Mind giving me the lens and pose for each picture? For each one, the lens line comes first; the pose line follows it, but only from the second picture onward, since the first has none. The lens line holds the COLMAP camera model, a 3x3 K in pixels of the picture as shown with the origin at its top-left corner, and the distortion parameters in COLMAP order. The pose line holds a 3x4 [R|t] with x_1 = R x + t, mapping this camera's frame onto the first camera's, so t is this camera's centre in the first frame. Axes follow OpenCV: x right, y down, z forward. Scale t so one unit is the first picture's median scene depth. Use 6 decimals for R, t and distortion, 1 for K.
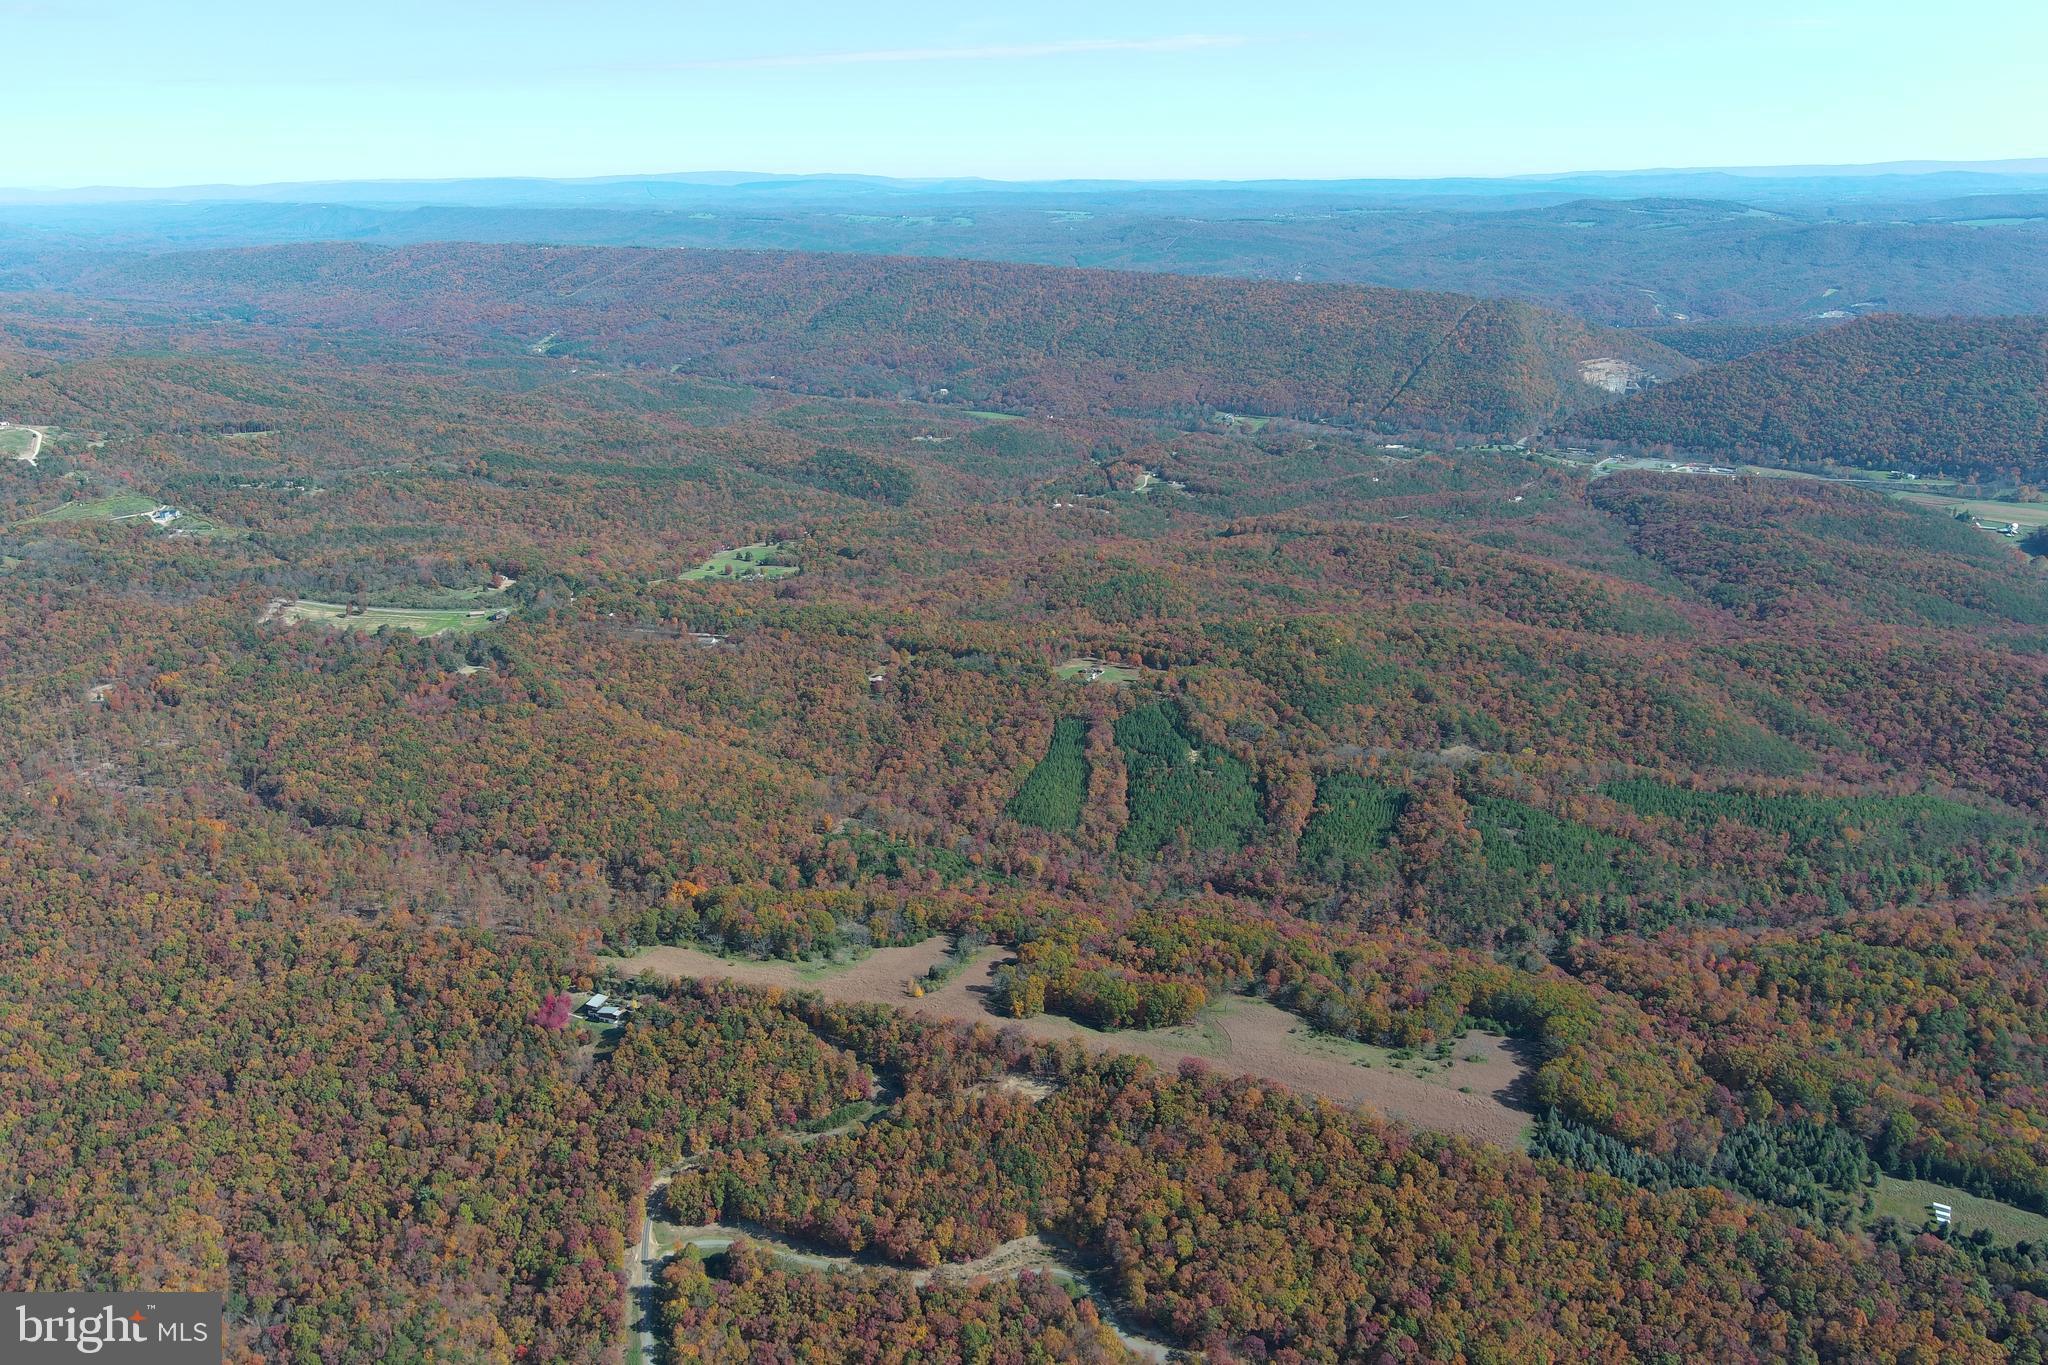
lens RADIAL K [[1585.8, 0, 1027.8], [0, 1585.8, 676.2], [0, 0, 1]] dist [0.029748, -0.033581]
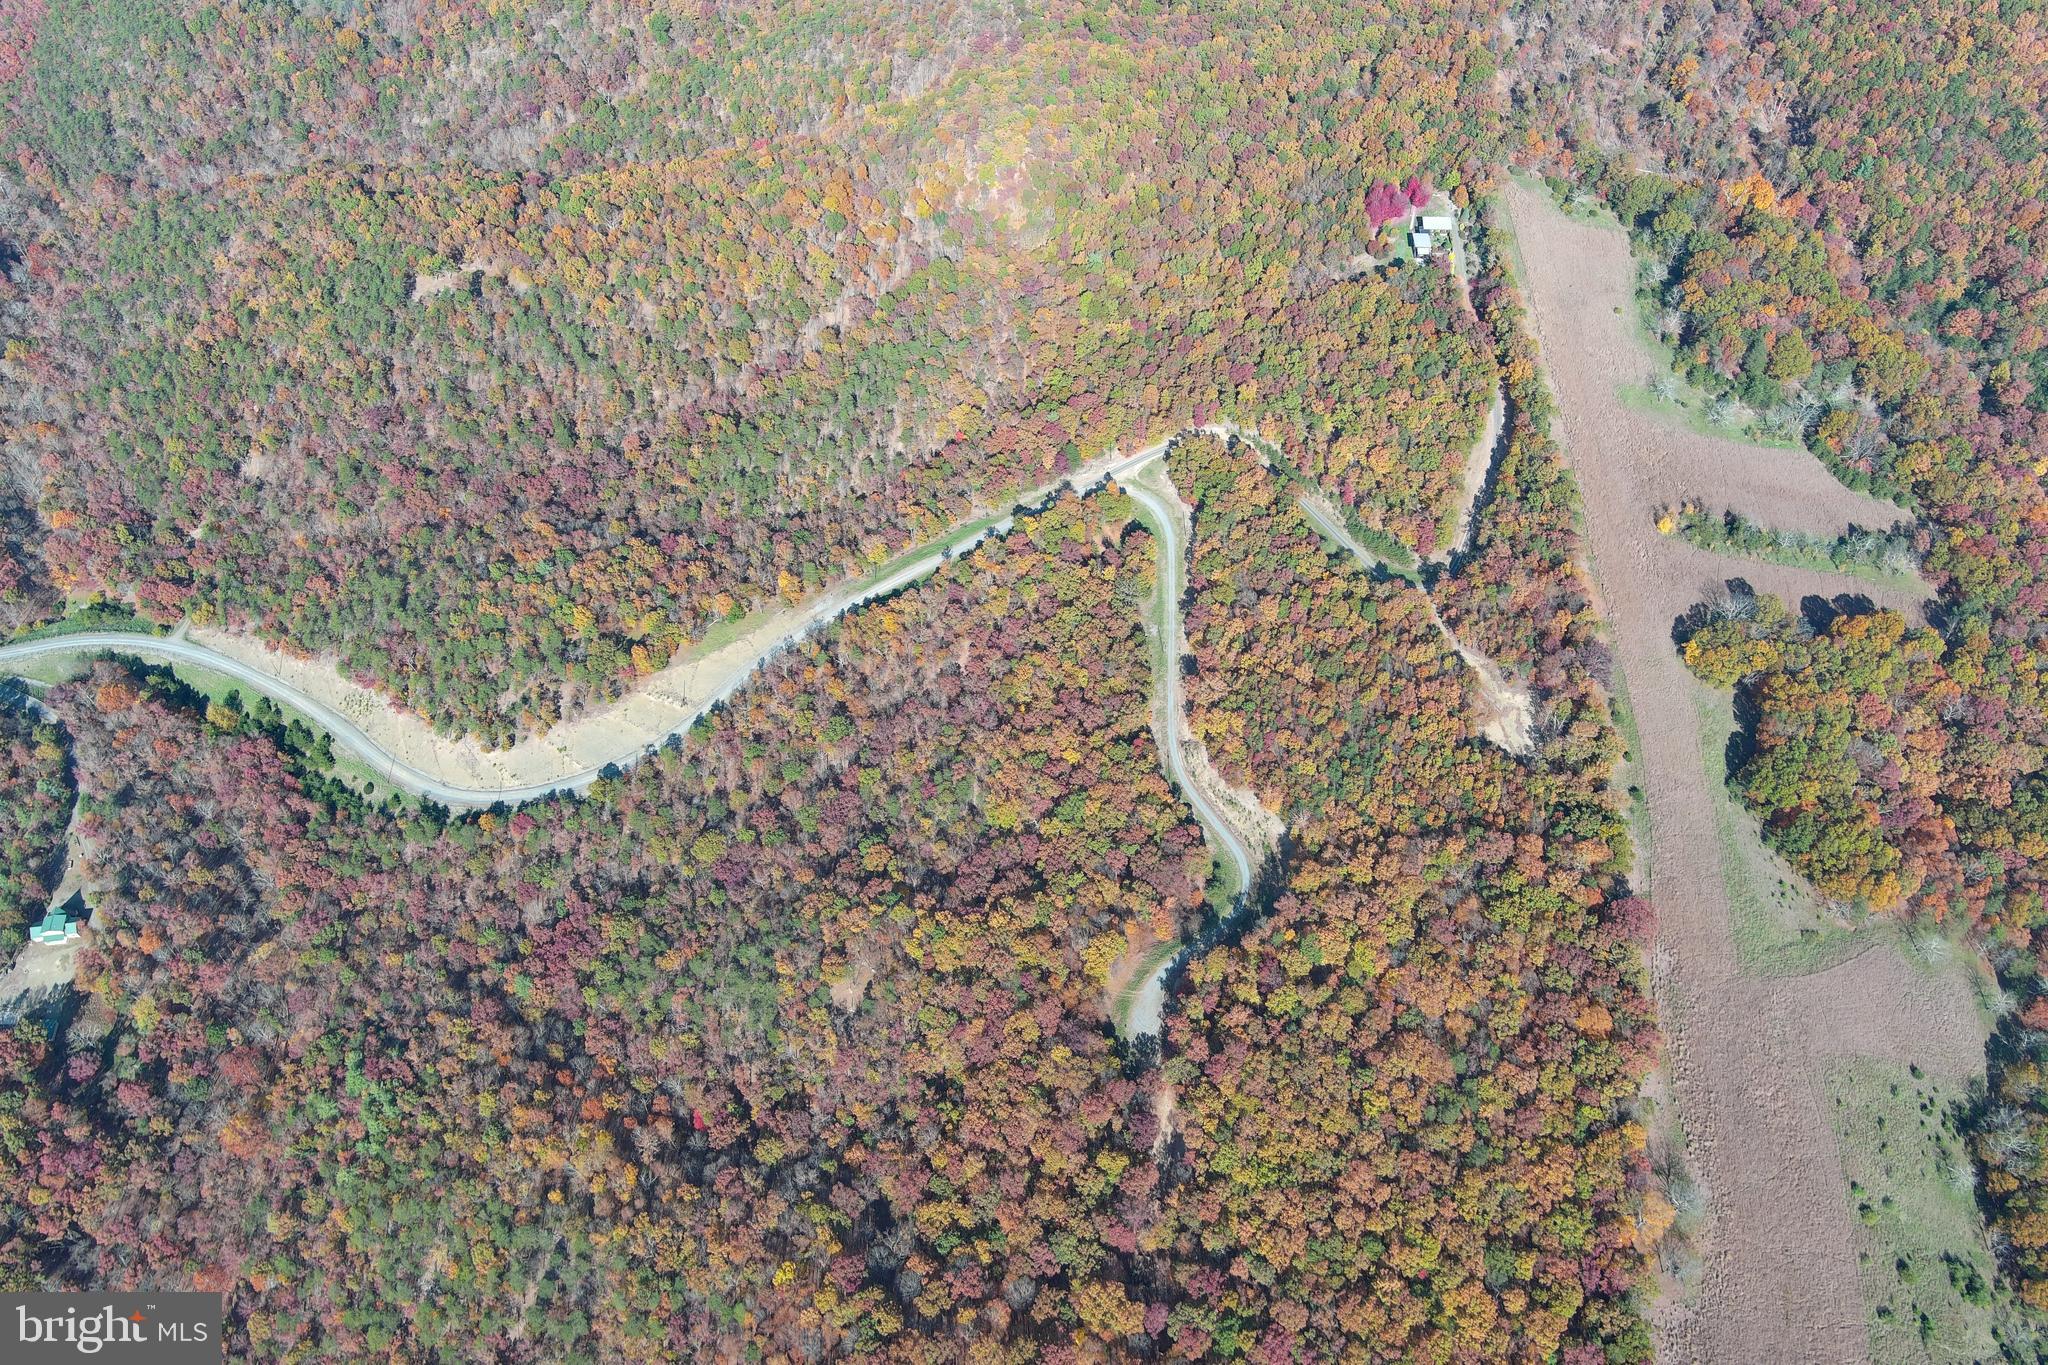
lens RADIAL K [[1585.8, 0, 1018.4], [0, 1585.8, 688.9], [0, 0, 1]] dist [0.029748, -0.033581]
pose [[0.268180, 0.787524, -0.554875, 0.274208], [-0.291124, 0.615294, 0.732571, -0.159404], [0.918328, -0.034923, 0.394277, 0.496623]]
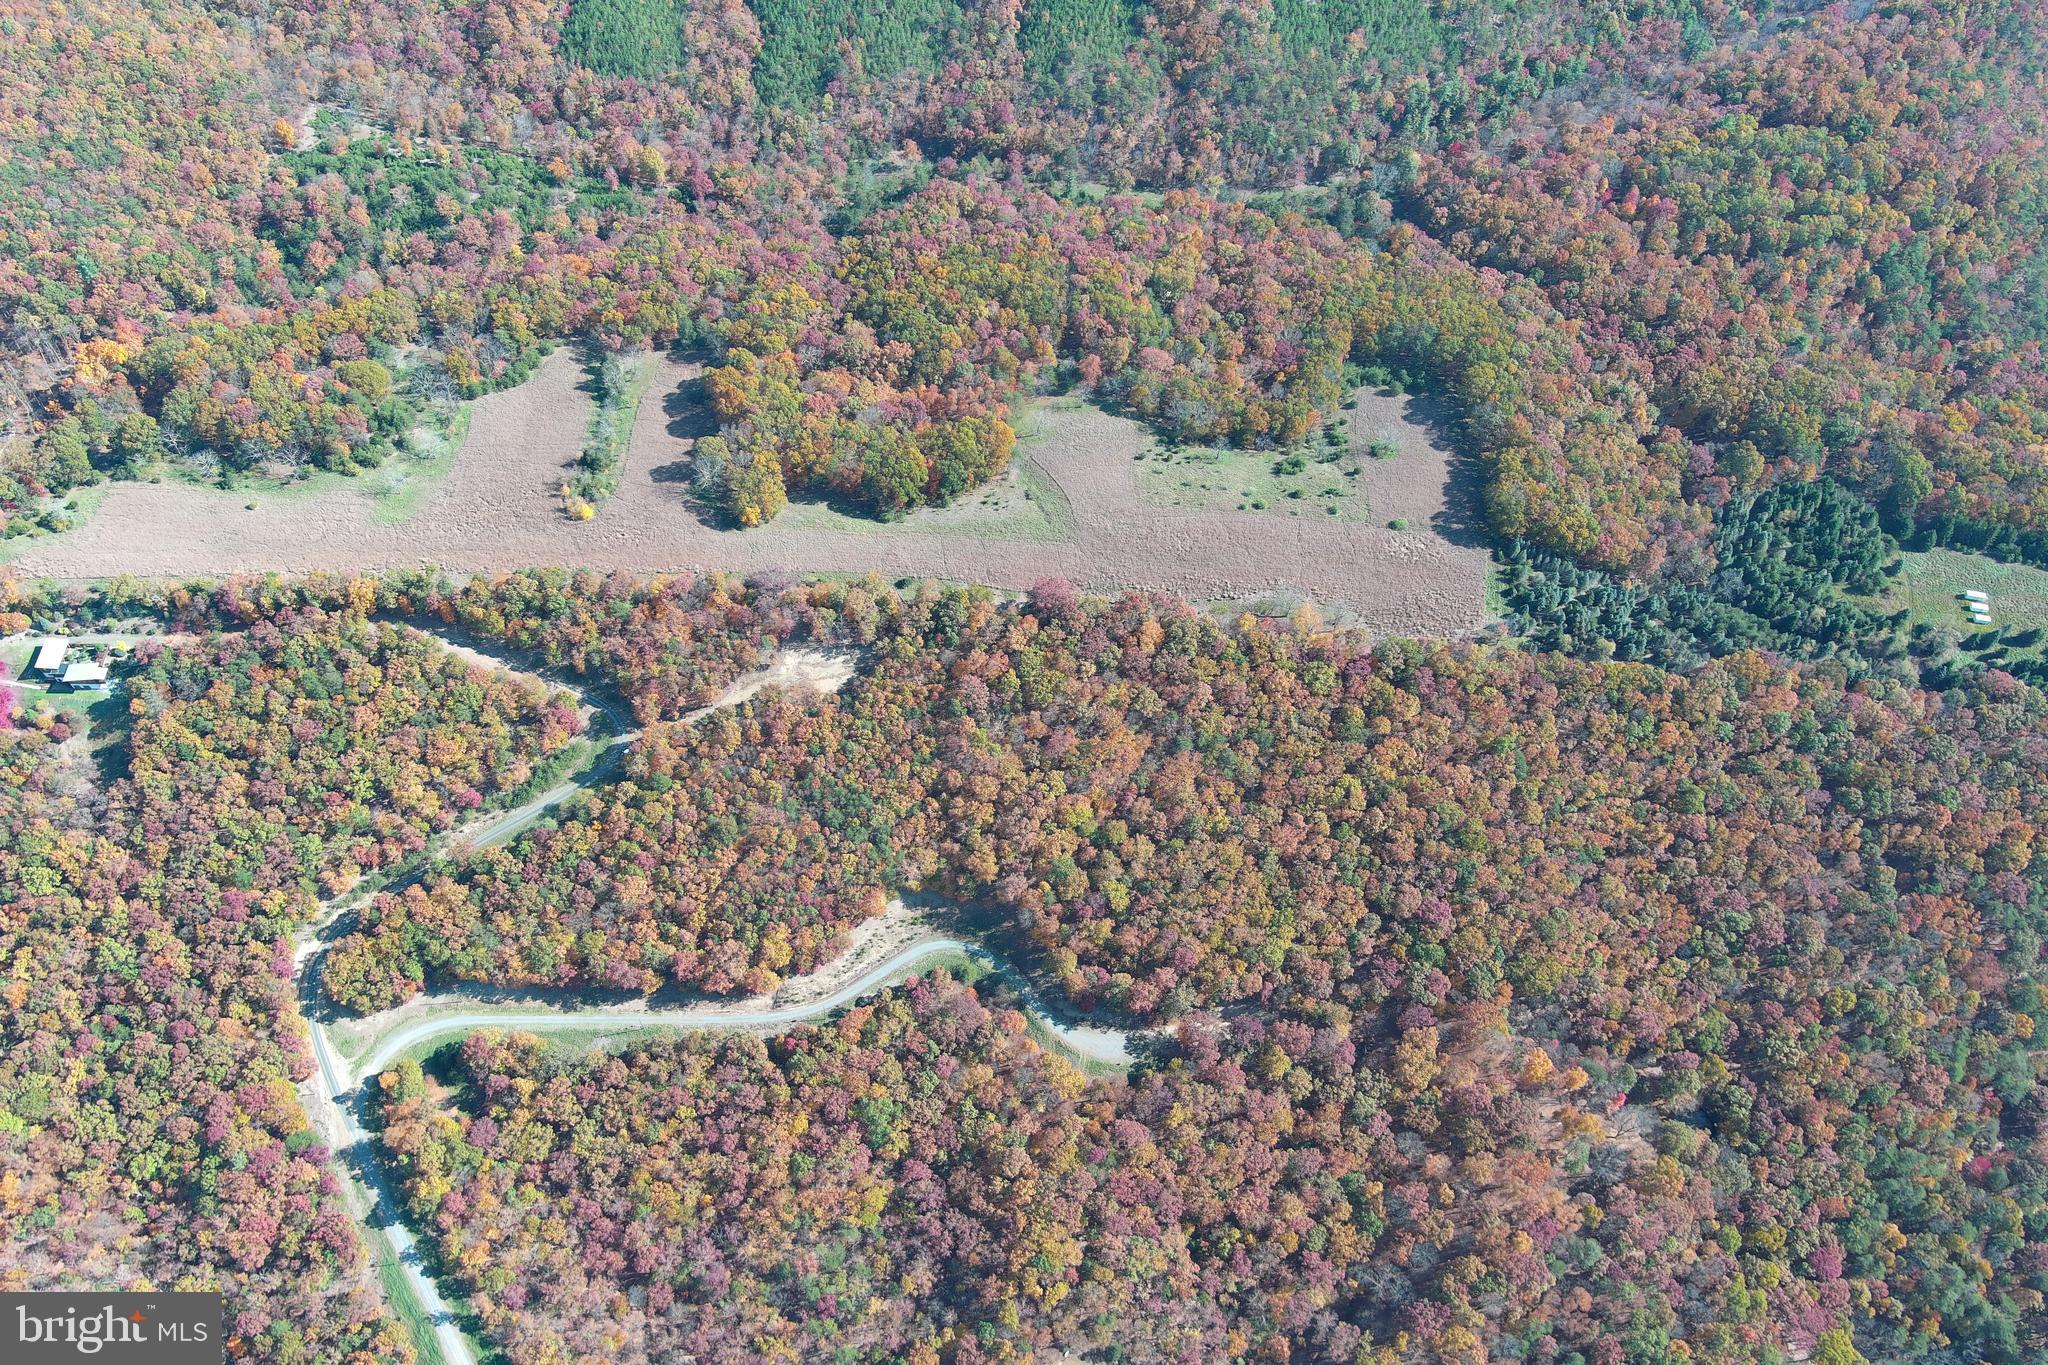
lens RADIAL K [[1585.8, 0, 1022.6], [0, 1585.8, 682.8], [0, 0, 1]] dist [0.029748, -0.033581]
pose [[0.942168, -0.251303, 0.221733, -0.062359], [0.062113, 0.781087, 0.621326, -0.134898], [-0.329334, -0.571621, 0.751524, 0.417940]]
